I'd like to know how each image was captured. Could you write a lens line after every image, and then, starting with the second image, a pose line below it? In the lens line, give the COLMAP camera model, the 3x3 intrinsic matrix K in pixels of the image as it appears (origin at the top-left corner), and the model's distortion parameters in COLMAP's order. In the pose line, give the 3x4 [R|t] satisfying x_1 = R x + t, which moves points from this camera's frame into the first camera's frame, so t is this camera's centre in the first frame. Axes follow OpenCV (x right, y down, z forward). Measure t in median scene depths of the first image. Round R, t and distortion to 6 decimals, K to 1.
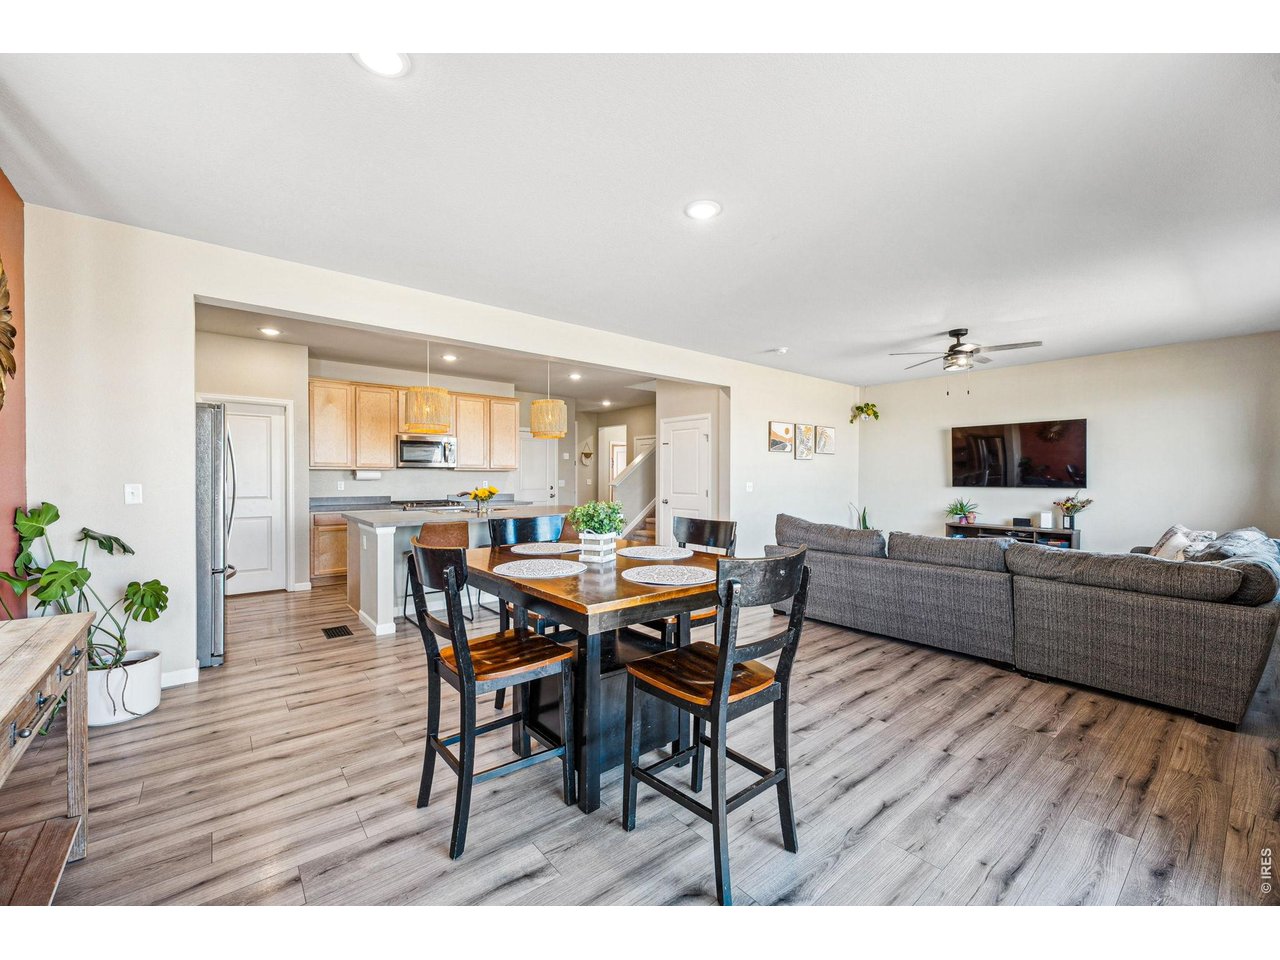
lens RADIAL K [[523.5, 0, 640.0], [0, 523.5, 480.0], [0, 0, 1]] dist [-0.001124, -0.000061]
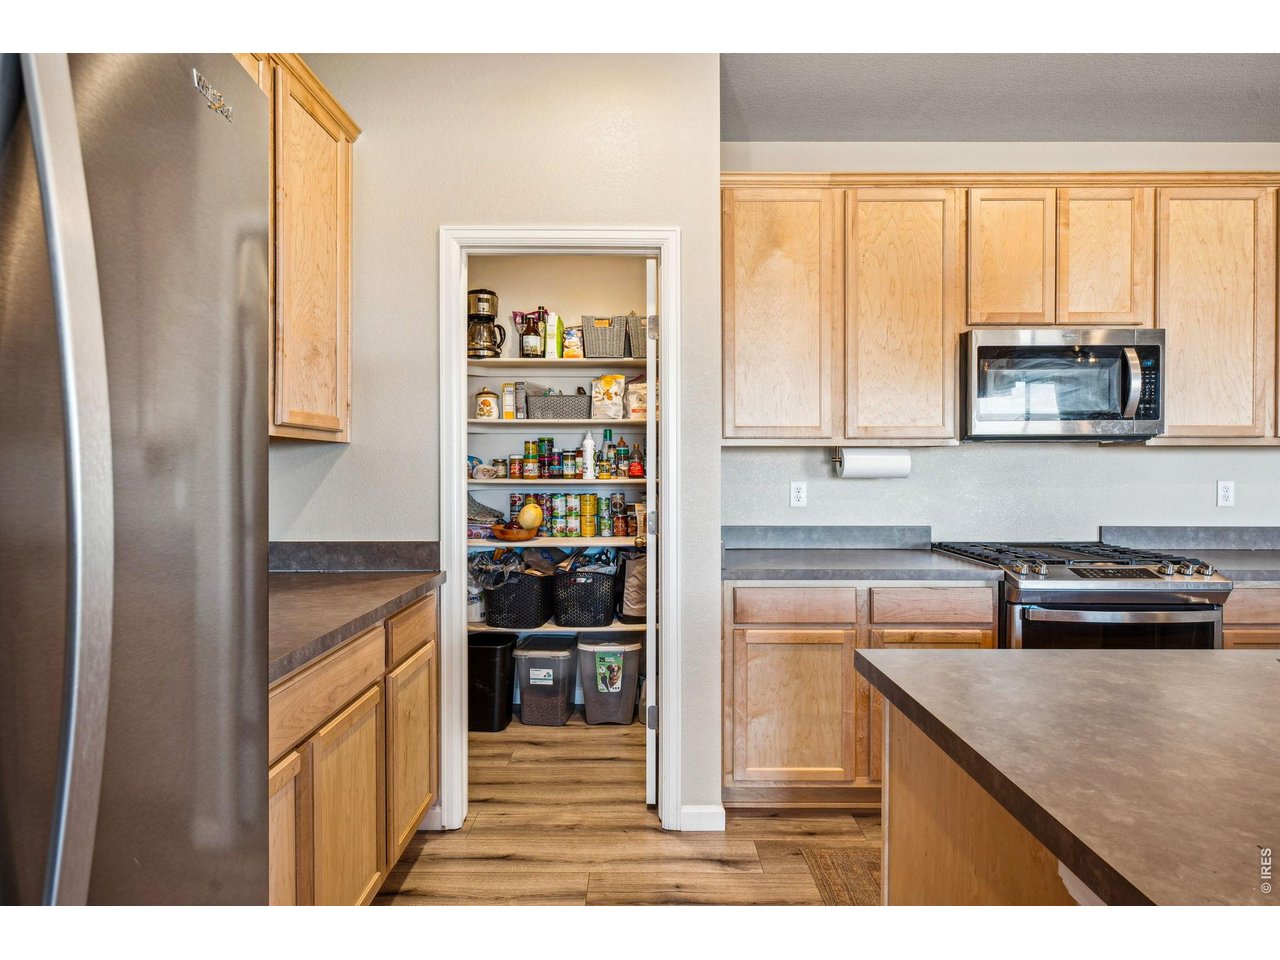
lens RADIAL K [[692.7, 0, 640.0], [0, 692.7, 480.0], [0, 0, 1]] dist [-0.002794, -0.000390]
pose [[0.774810, 0.009253, -0.632126, -0.331555], [-0.003480, 0.999940, 0.010371, -0.002662], [0.632184, -0.005836, 0.774796, 0.526809]]
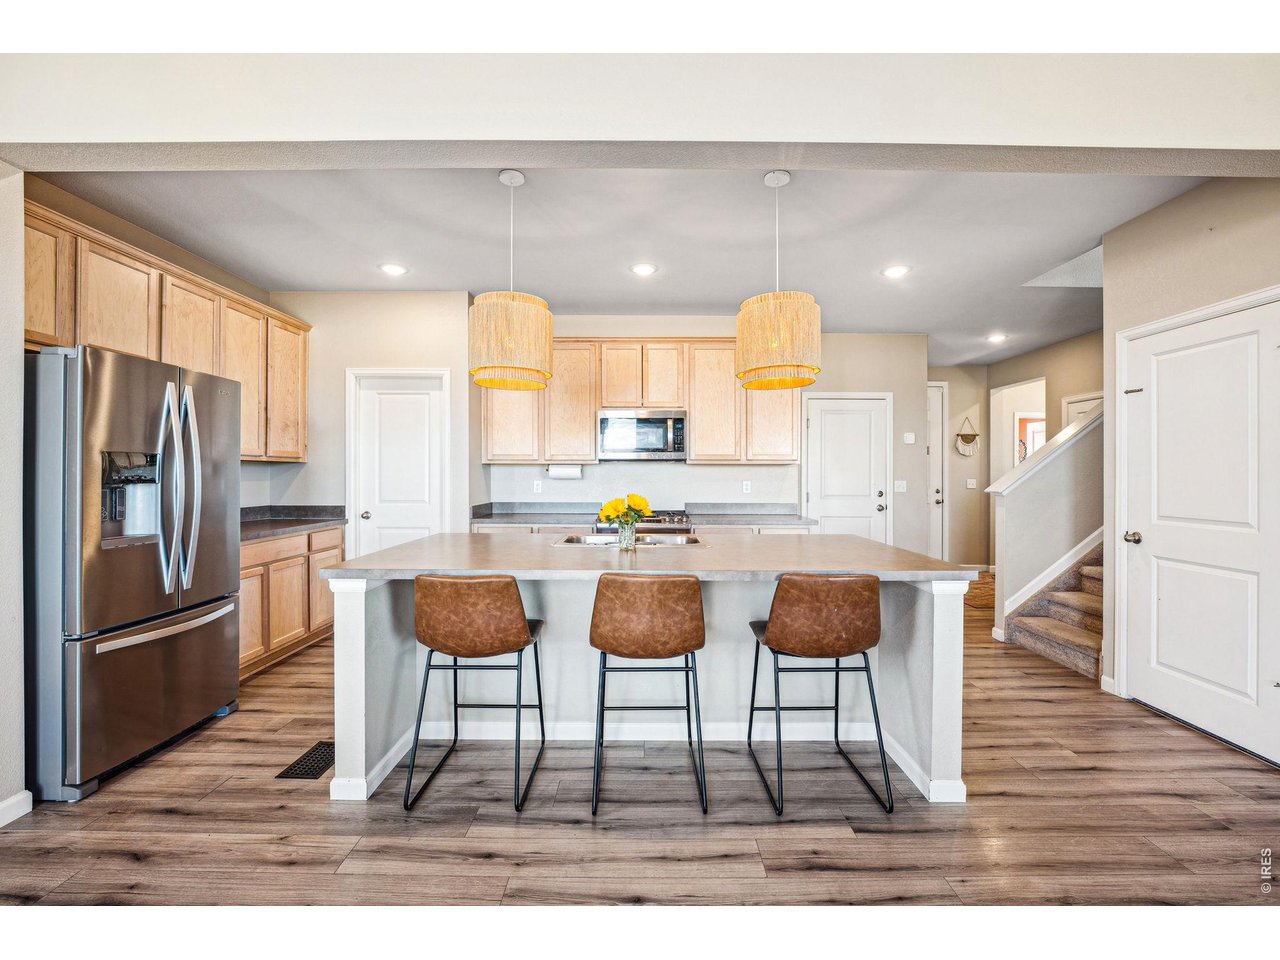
lens RADIAL K [[573.5, 0, 640.0], [0, 573.5, 480.0], [0, 0, 1]] dist [-0.002128, -0.000249]
pose [[0.774230, 0.006295, -0.632873, 0.033561], [-0.005547, 0.999980, 0.003160, -0.001291], [0.632880, 0.001064, 0.774249, 0.440407]]
